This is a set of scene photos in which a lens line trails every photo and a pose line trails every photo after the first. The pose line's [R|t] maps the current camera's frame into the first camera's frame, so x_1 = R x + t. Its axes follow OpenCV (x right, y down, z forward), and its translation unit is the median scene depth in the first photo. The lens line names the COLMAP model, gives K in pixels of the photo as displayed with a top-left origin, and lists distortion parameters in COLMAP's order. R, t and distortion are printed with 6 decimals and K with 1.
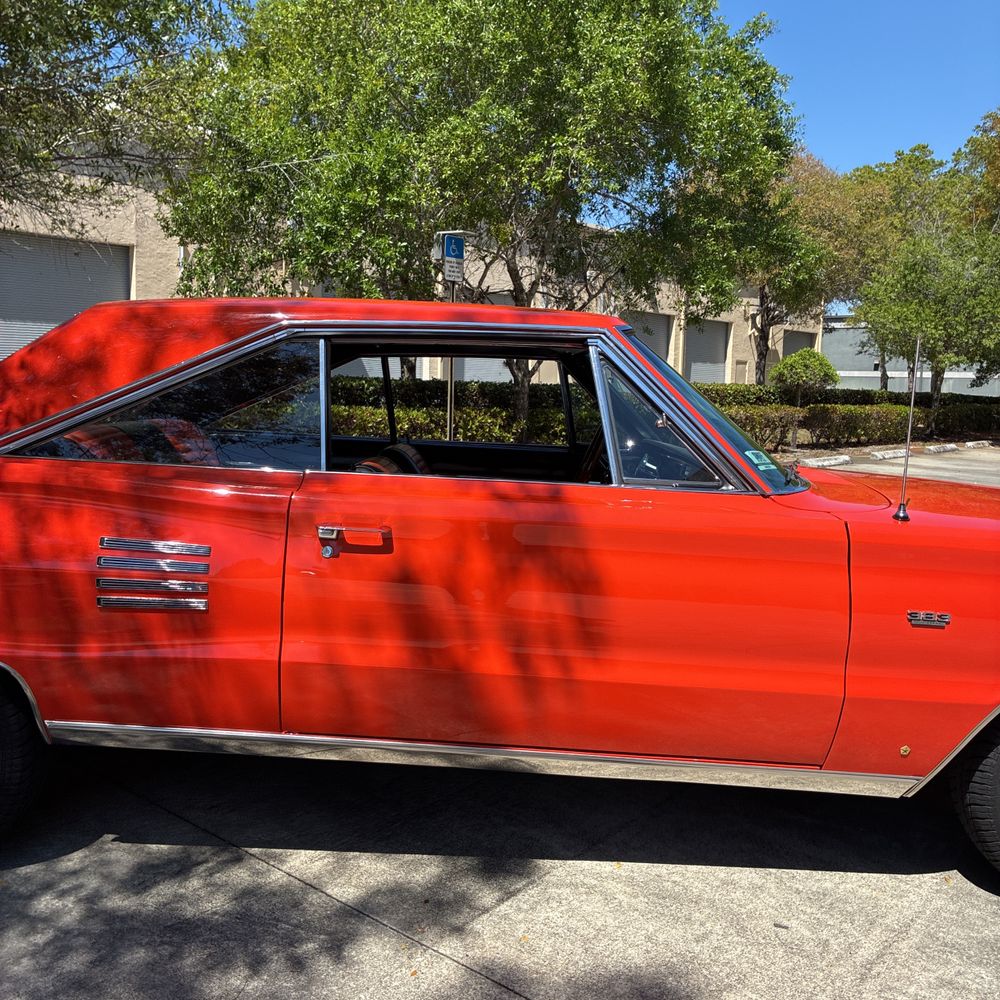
lens RADIAL K [[1013.8, 0, 489.2], [0, 1013.8, 502.2], [0, 0, 1]] dist [0.014226, 0.000000]
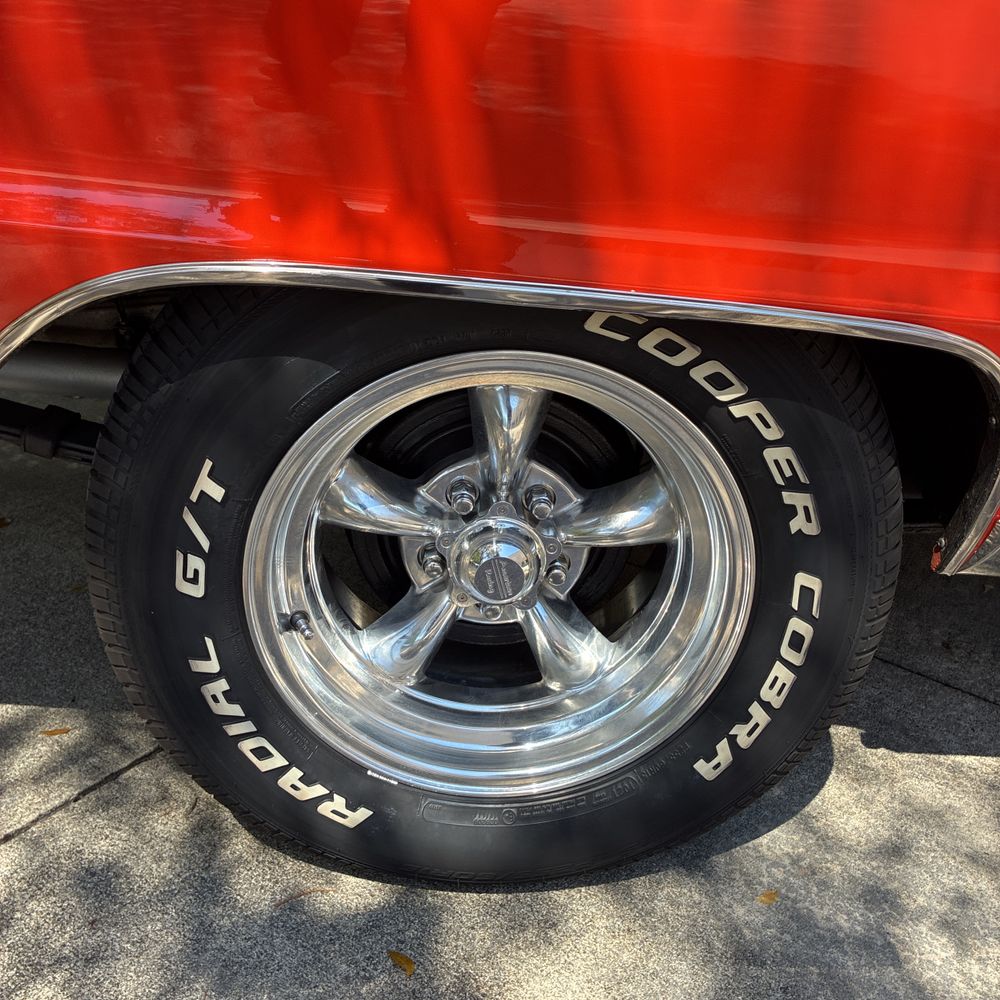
lens RADIAL K [[1013.8, 0, 492.7], [0, 1013.8, 486.1], [0, 0, 1]] dist [0.014226, 0.000000]
pose [[0.998235, 0.007149, 0.058953, -0.162969], [-0.024432, 0.954255, 0.297993, 0.028237], [-0.054126, -0.298908, 0.952746, 0.180297]]
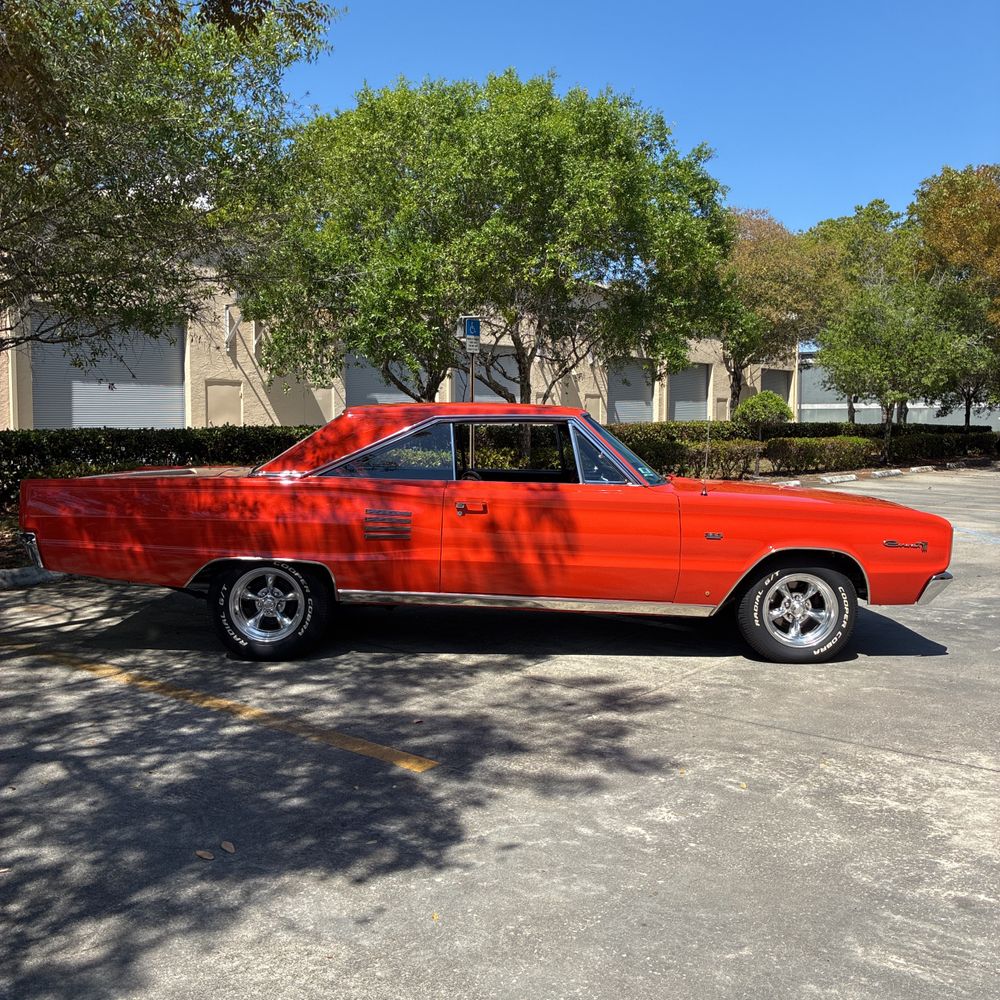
lens RADIAL K [[1013.8, 0, 489.6], [0, 1013.8, 517.7], [0, 0, 1]] dist [0.014226, 0.000000]
pose [[0.999742, -0.022604, 0.002083, -0.023747], [0.022644, 0.999500, -0.022067, 0.028375], [-0.001583, 0.022109, 0.999754, -0.345647]]
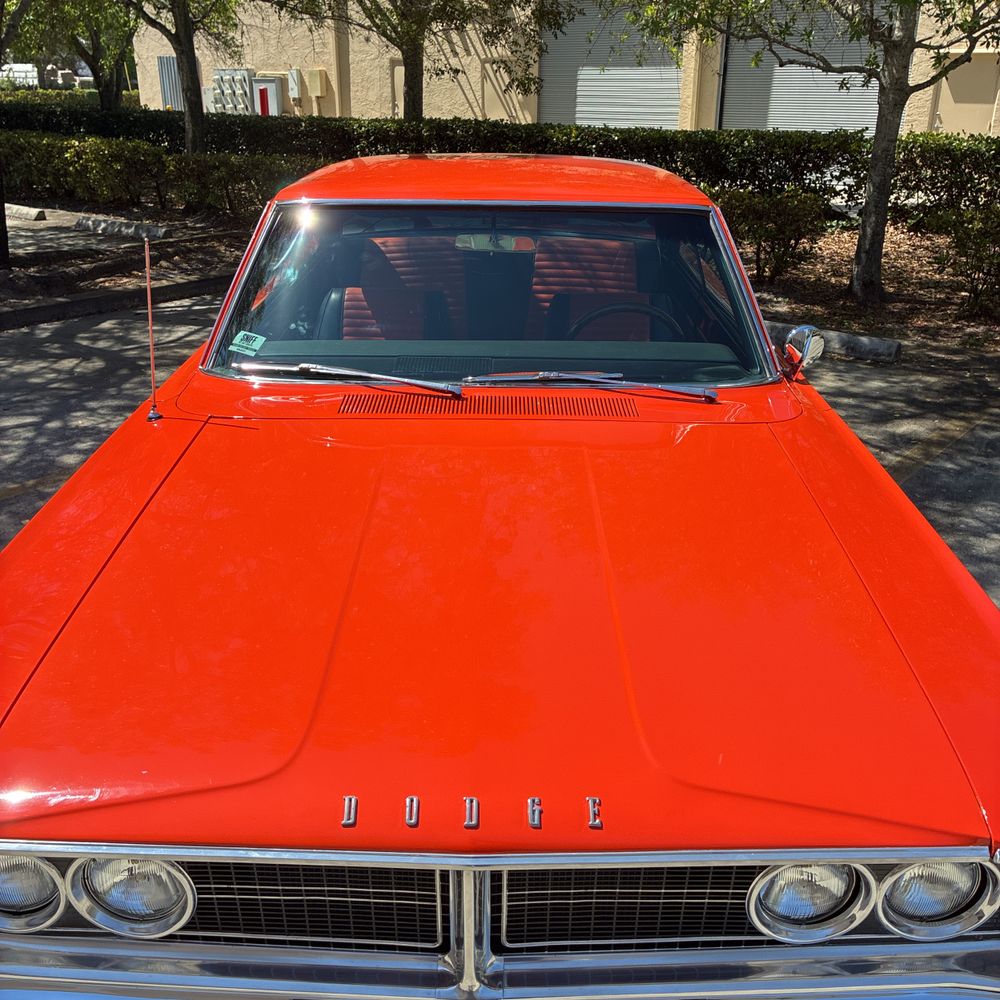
lens RADIAL K [[1013.8, 0, 510.4], [0, 1013.8, 500.2], [0, 0, 1]] dist [0.014226, 0.000000]
pose [[0.014753, 0.356160, -0.934309, 0.366160], [-0.125962, 0.927628, 0.351624, -0.081426], [0.991925, 0.112500, 0.058548, 0.339783]]
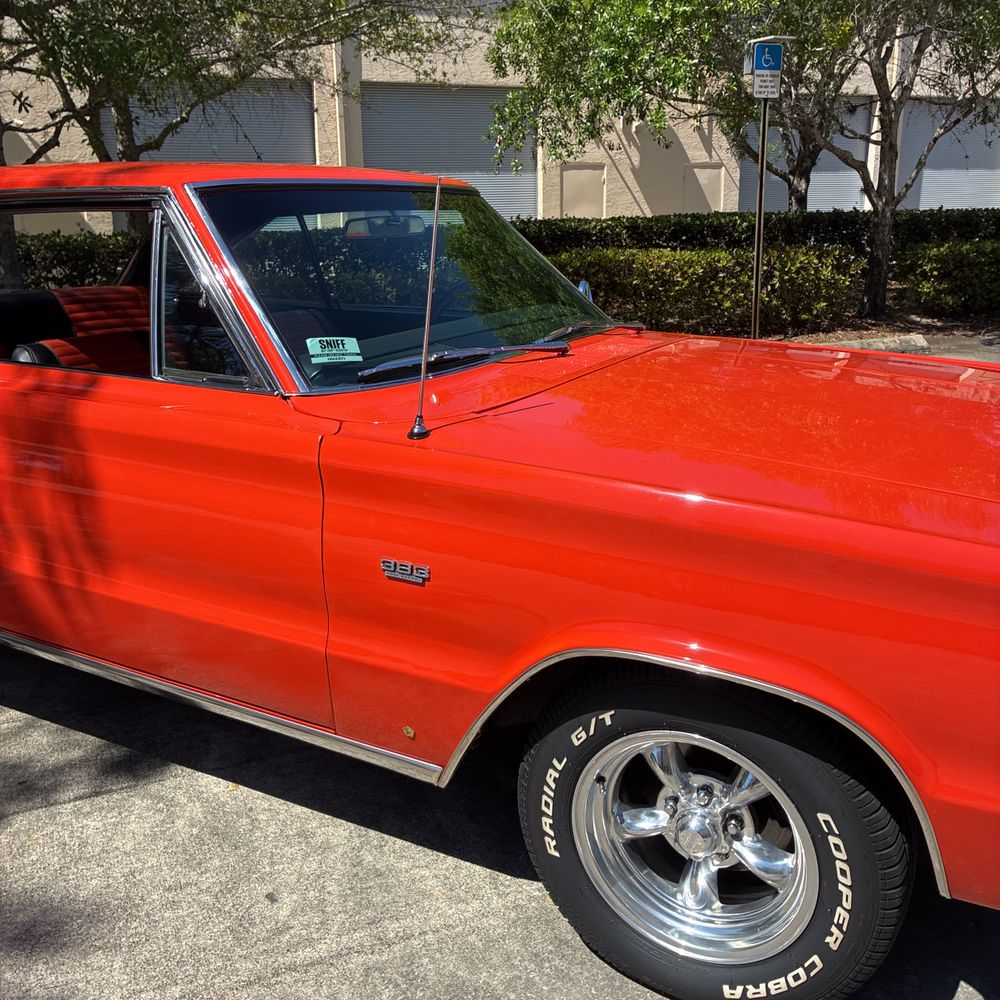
lens RADIAL K [[1013.8, 0, 488.7], [0, 1013.8, 493.9], [0, 0, 1]] dist [0.014226, 0.000000]
pose [[0.885132, 0.084029, -0.457690, 0.207754], [-0.014995, 0.988201, 0.152430, -0.014102], [0.465098, -0.128058, 0.875948, 0.095771]]
